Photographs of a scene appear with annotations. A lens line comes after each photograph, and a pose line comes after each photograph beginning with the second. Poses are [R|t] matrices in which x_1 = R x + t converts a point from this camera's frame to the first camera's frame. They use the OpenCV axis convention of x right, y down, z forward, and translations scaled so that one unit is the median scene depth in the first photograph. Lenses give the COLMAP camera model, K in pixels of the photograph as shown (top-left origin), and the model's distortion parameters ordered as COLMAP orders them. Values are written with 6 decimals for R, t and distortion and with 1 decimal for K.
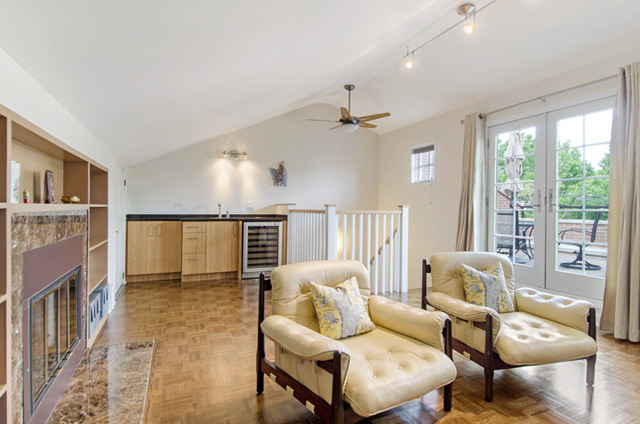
lens RADIAL K [[344.9, 0, 340.6], [0, 344.9, 209.9], [0, 0, 1]] dist [0.046919, -0.061022]
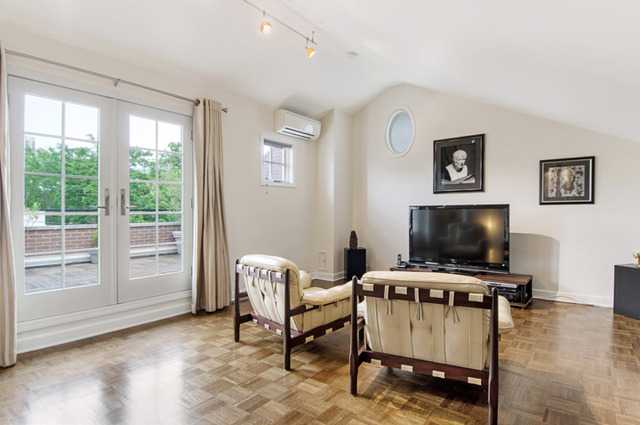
lens RADIAL K [[344.9, 0, 340.6], [0, 344.9, 210.4], [0, 0, 1]] dist [0.046919, -0.061022]
pose [[-0.542138, -0.004861, 0.840275, -0.423234], [0.007017, 0.999922, 0.010312, -0.012572], [-0.840260, 0.011487, -0.542062, 1.012098]]
